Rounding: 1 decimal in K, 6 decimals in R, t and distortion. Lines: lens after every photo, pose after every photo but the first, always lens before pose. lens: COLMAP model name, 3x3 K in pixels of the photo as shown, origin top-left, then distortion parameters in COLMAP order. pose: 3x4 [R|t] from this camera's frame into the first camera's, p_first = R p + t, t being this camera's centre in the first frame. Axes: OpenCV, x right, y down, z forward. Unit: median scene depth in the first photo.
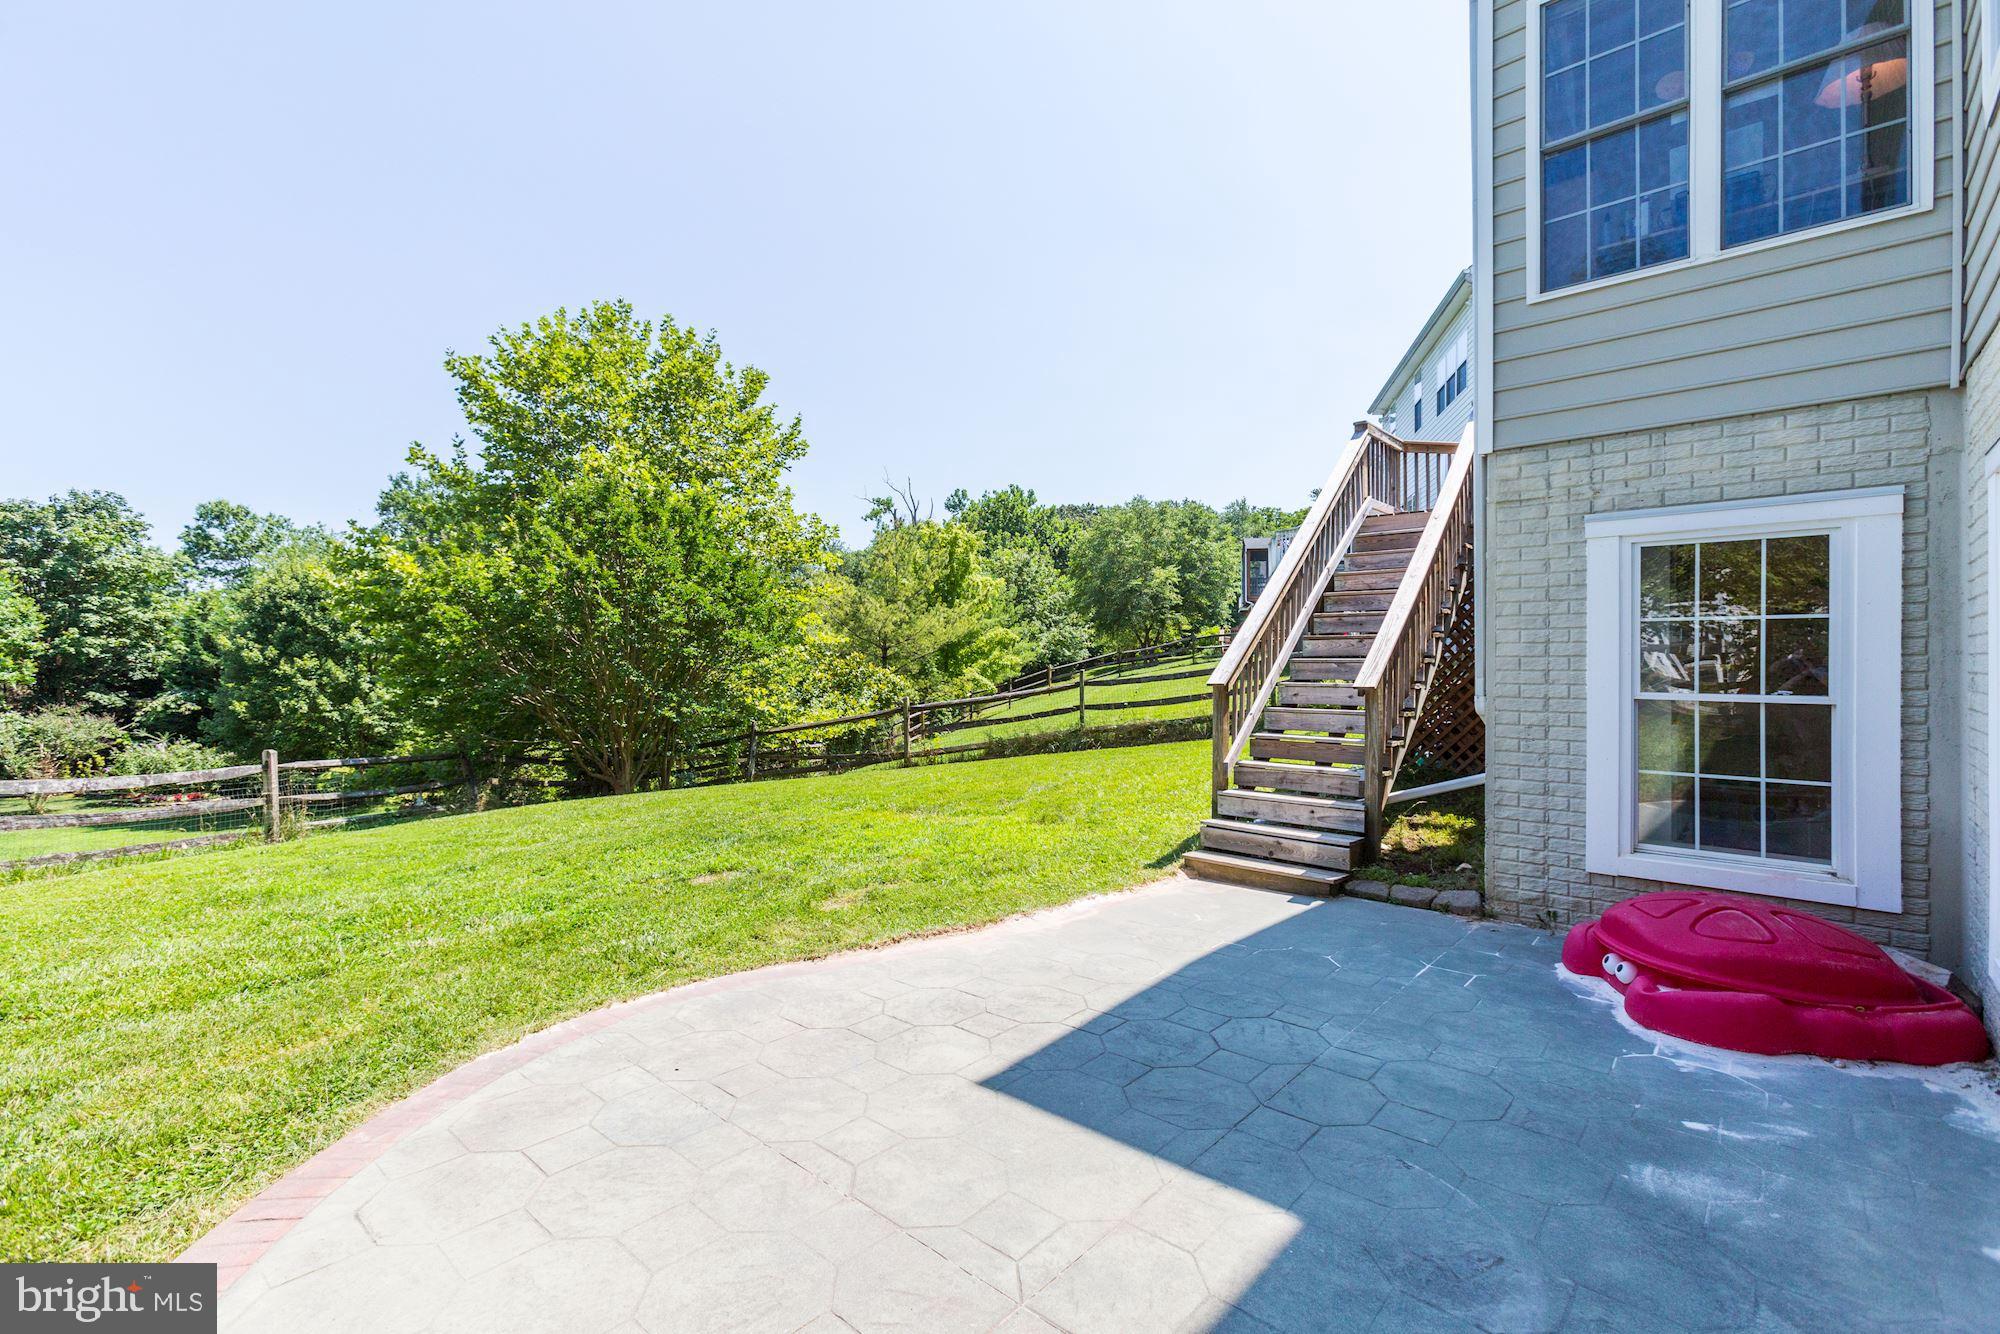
lens RADIAL K [[915.1, 0, 1002.4], [0, 915.1, 658.6], [0, 0, 1]] dist [-0.023961, 0.009192]
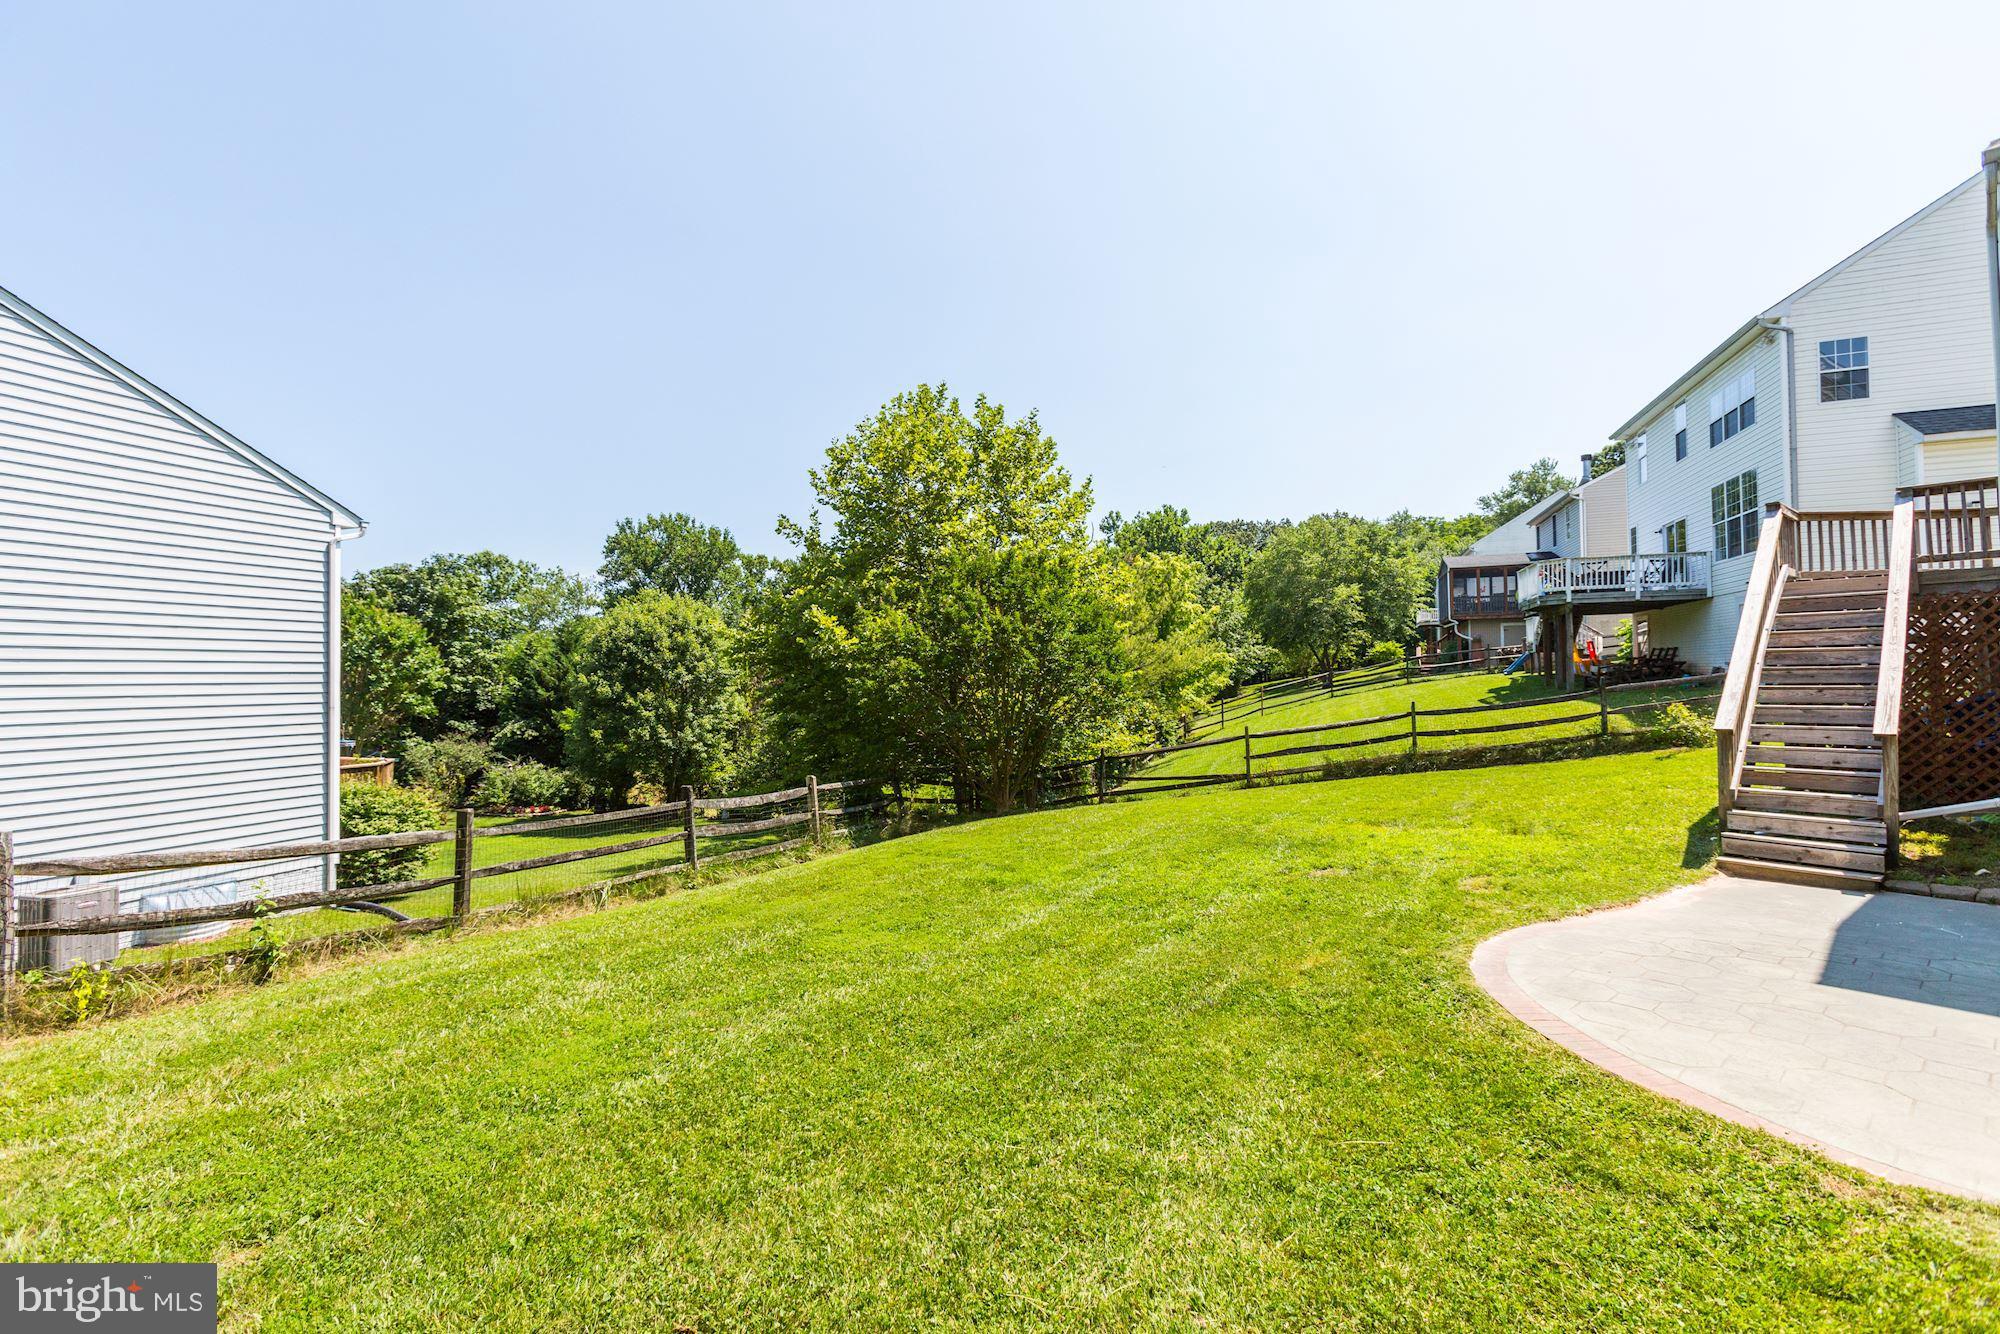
lens RADIAL K [[915.1, 0, 973.0], [0, 915.1, 661.8], [0, 0, 1]] dist [-0.023961, 0.009192]
pose [[0.989334, -0.017836, -0.144567, -0.152960], [0.016307, 0.999798, -0.011754, -0.016990], [0.144748, 0.009271, 0.989425, -0.103845]]
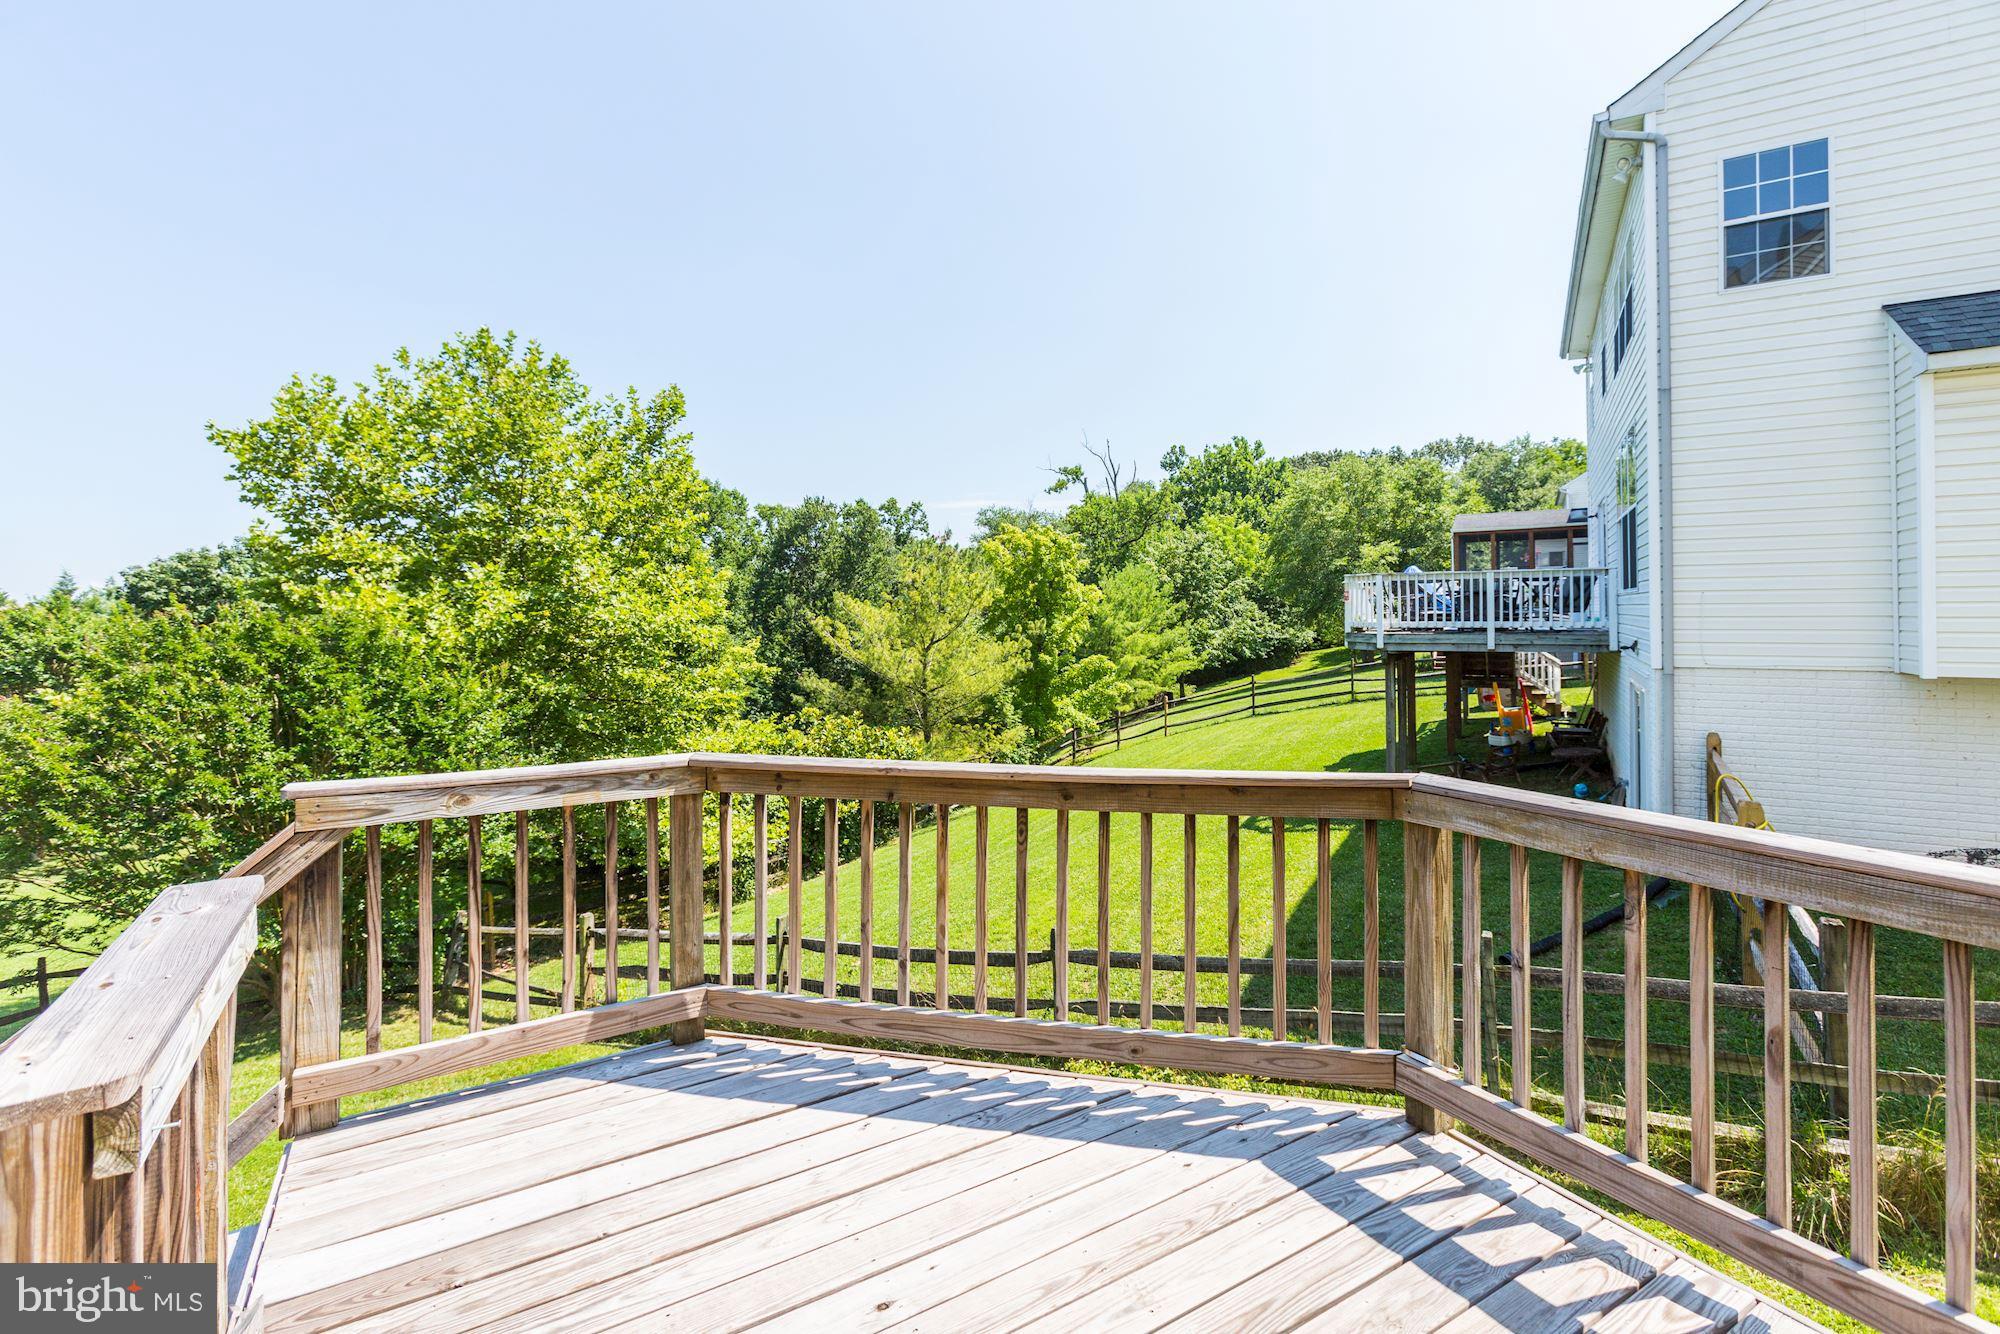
lens RADIAL K [[915.1, 0, 1029.5], [0, 915.1, 609.2], [0, 0, 1]] dist [-0.023961, 0.009192]
pose [[0.954256, -0.012585, -0.298726, 0.216162], [0.016913, 0.999786, 0.011908, -0.098627], [0.298512, -0.016415, 0.954265, 0.252538]]
